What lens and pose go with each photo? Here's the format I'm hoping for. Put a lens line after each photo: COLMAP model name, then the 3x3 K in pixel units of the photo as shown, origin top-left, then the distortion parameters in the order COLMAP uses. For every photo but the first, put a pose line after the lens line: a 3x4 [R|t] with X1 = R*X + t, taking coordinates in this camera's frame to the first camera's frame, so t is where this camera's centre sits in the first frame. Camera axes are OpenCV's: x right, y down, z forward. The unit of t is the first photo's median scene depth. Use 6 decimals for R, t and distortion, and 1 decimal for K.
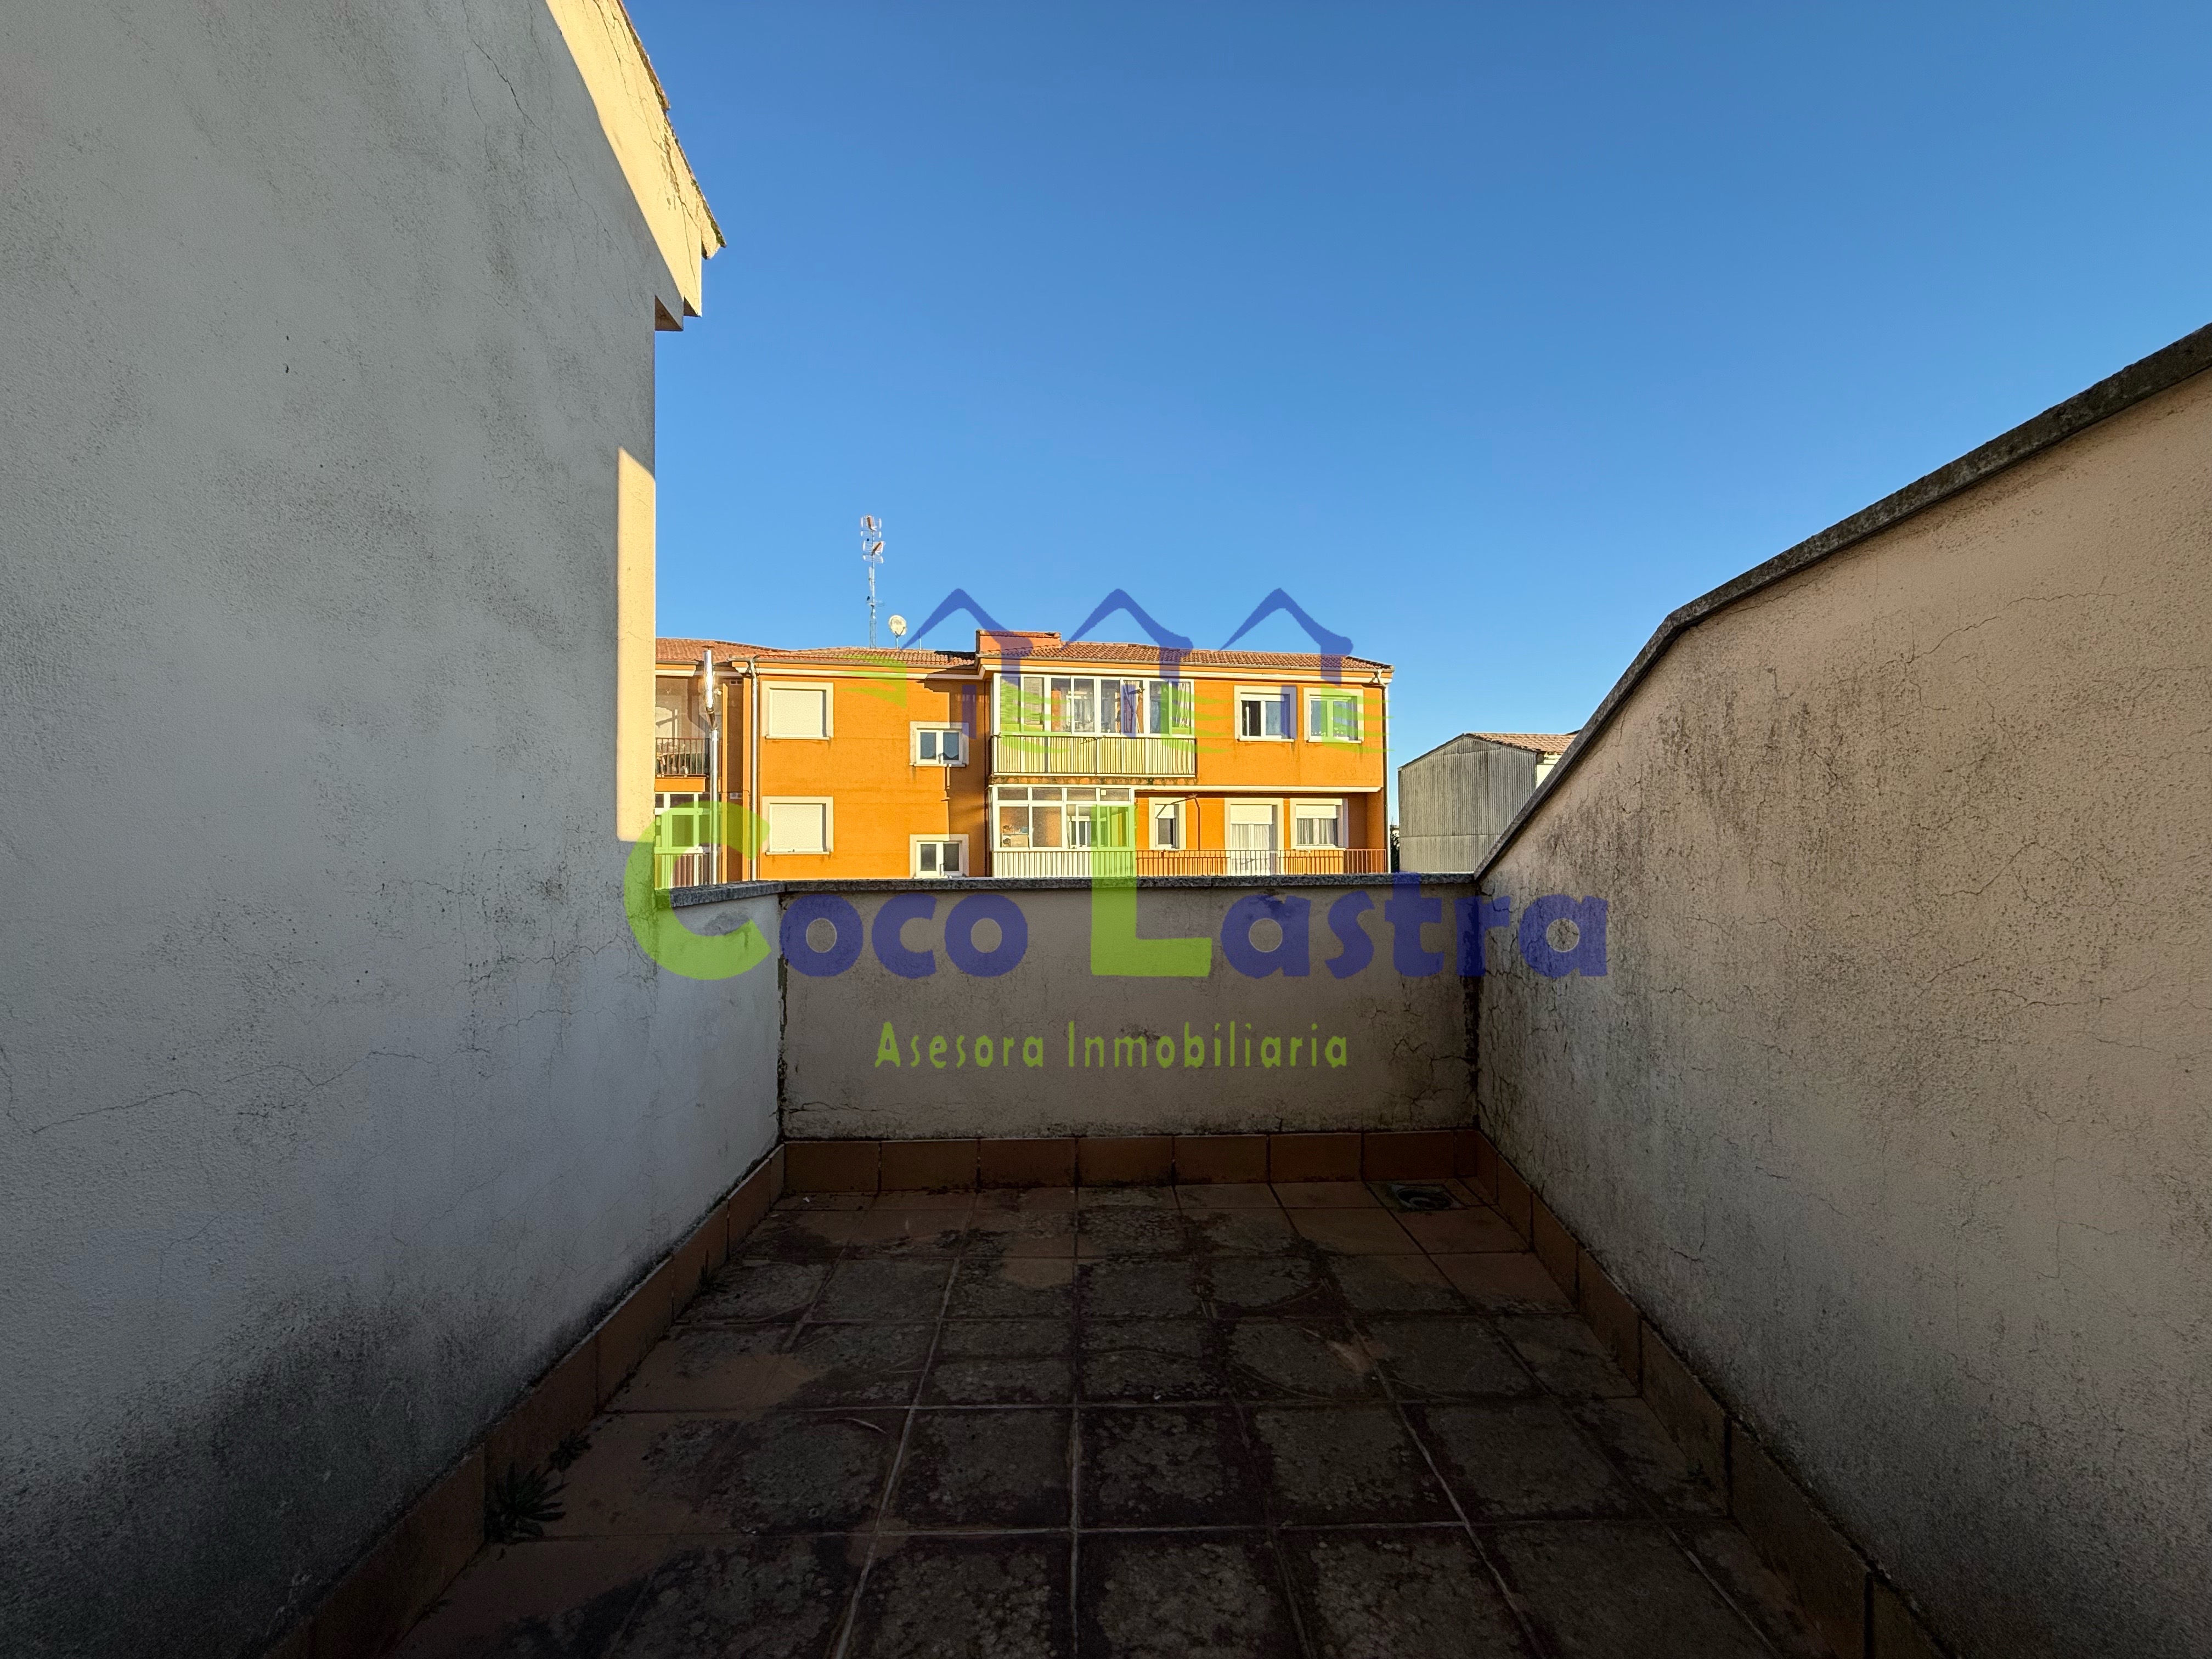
lens RADIAL K [[875.2, 0, 1094.9], [0, 875.2, 832.3], [0, 0, 1]] dist [-0.000064, -0.000672]
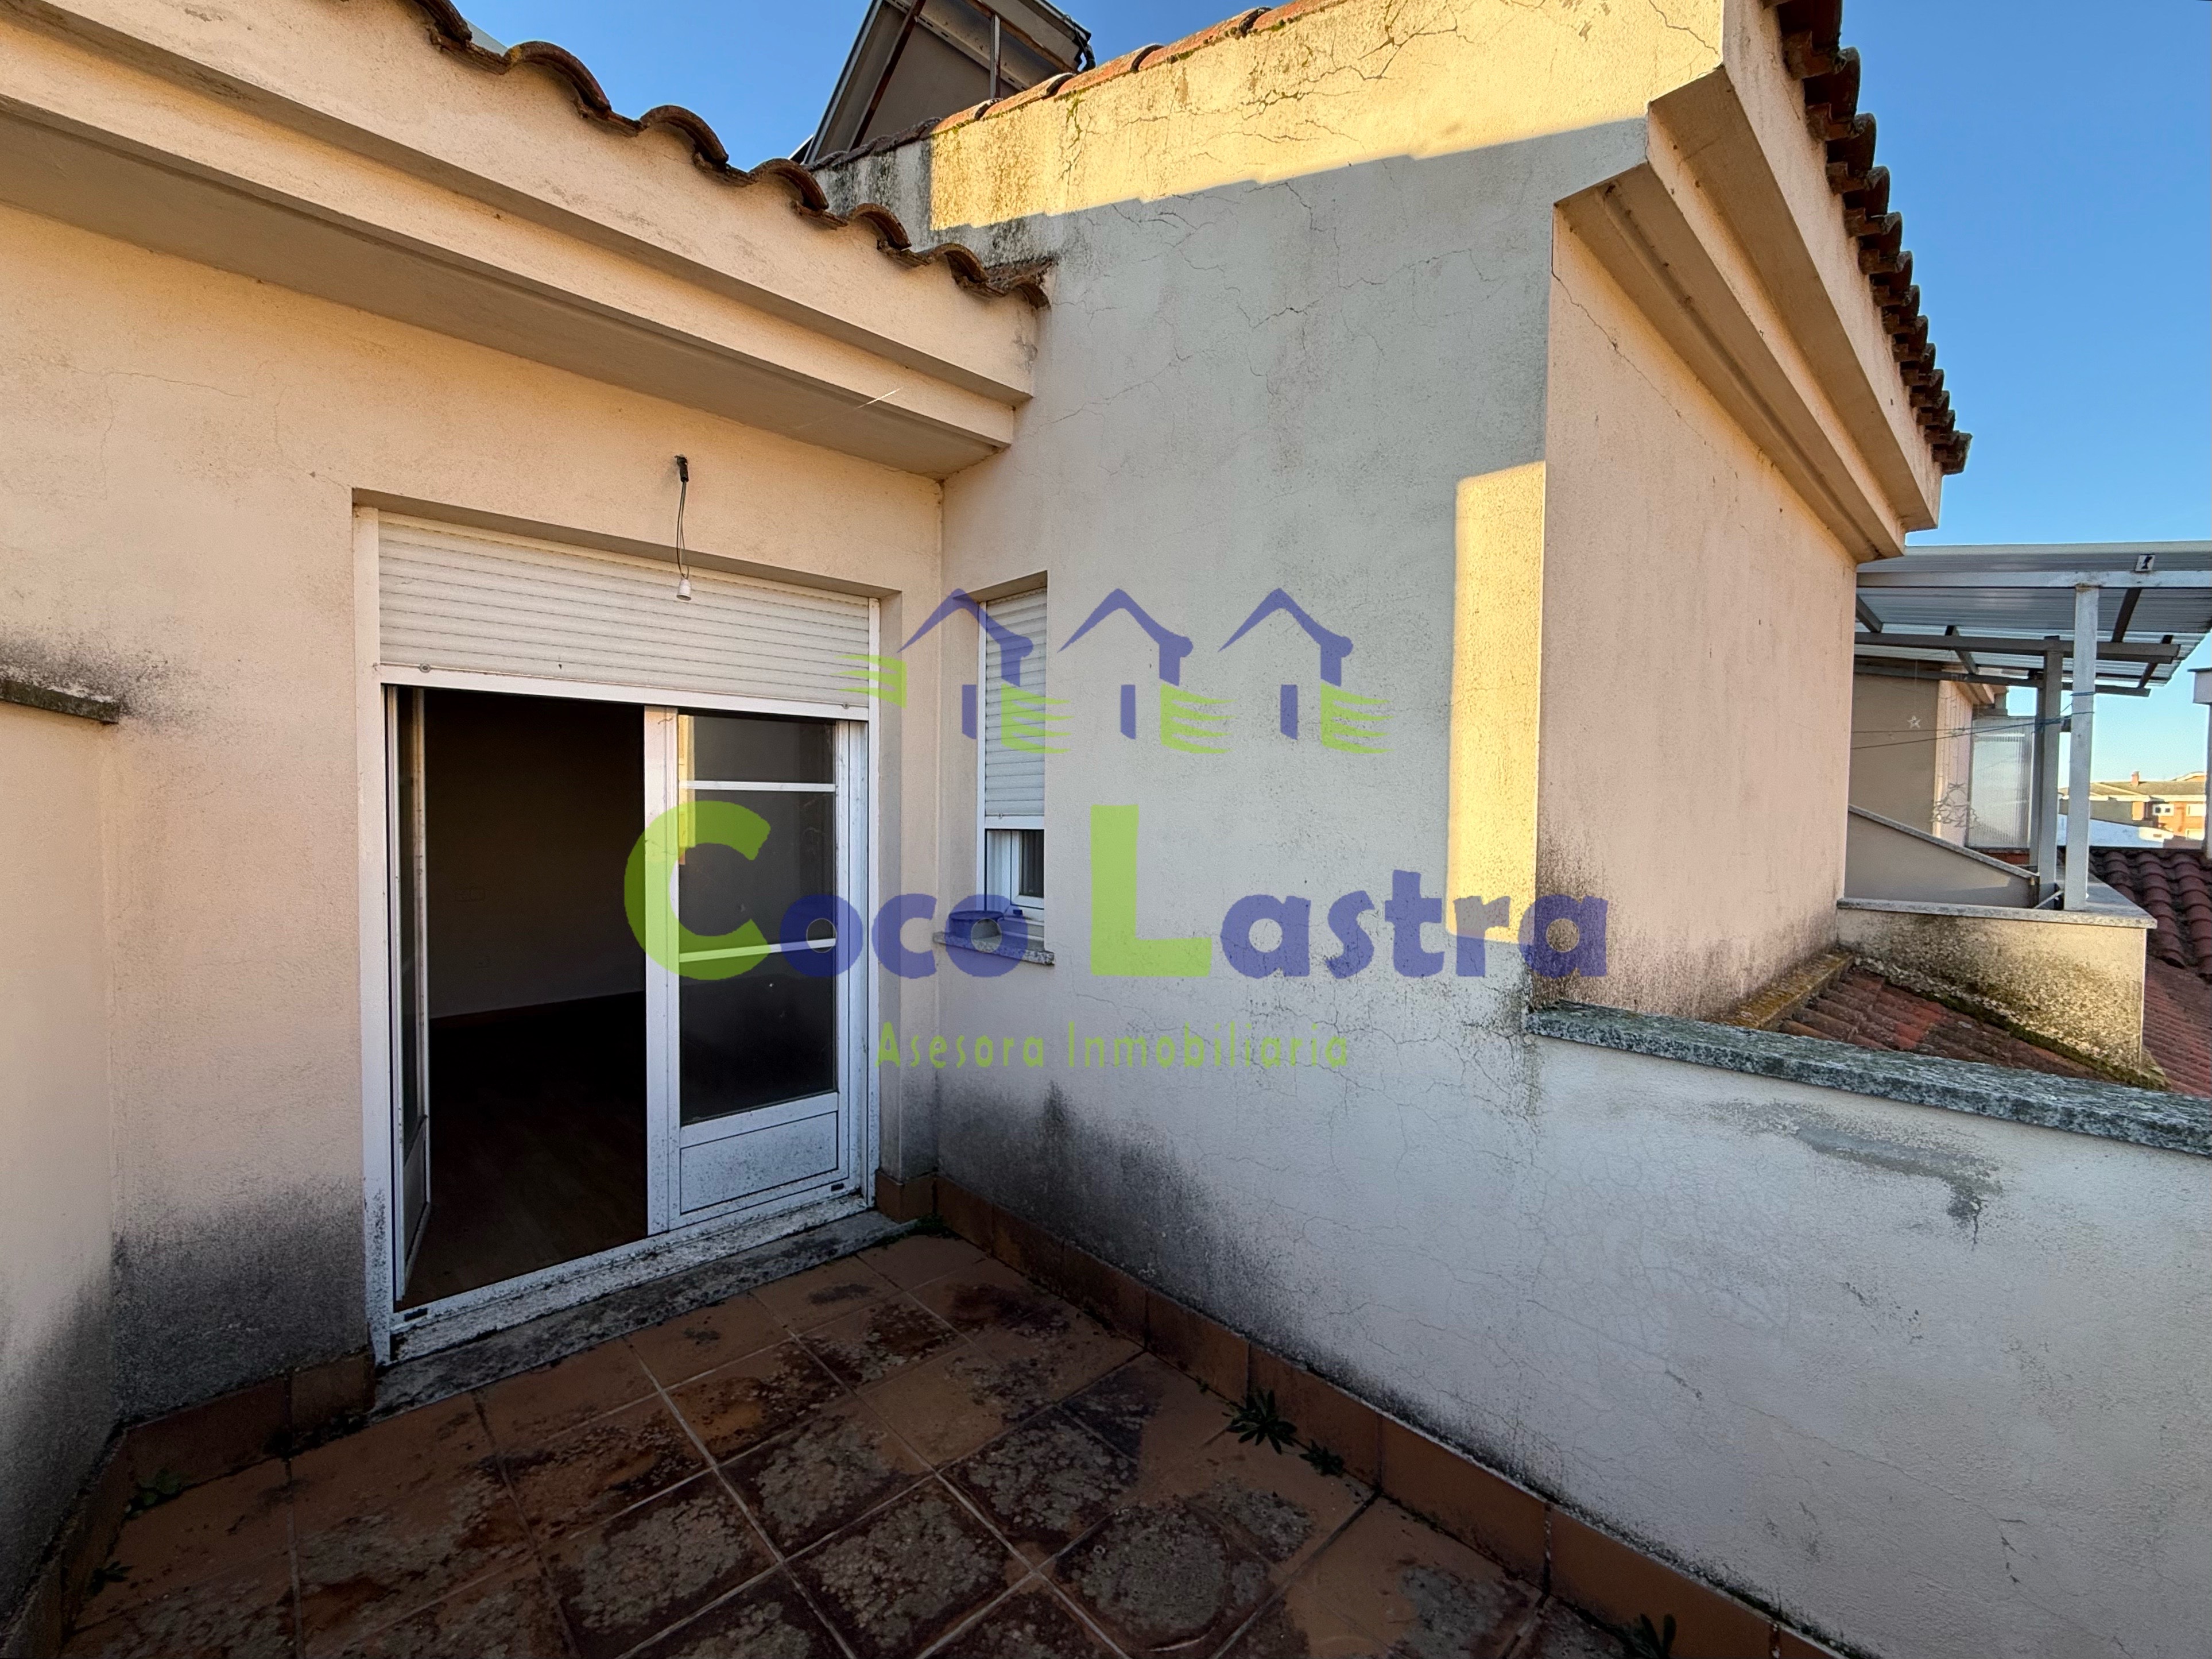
lens RADIAL K [[875.4, 0, 1094.9], [0, 875.4, 832.3], [0, 0, 1]] dist [-0.000064, -0.000672]
pose [[-0.727738, 0.018189, -0.685614, 0.465588], [0.009662, 0.999821, 0.016269, -0.161819], [0.685787, 0.005216, -0.727783, 1.963638]]
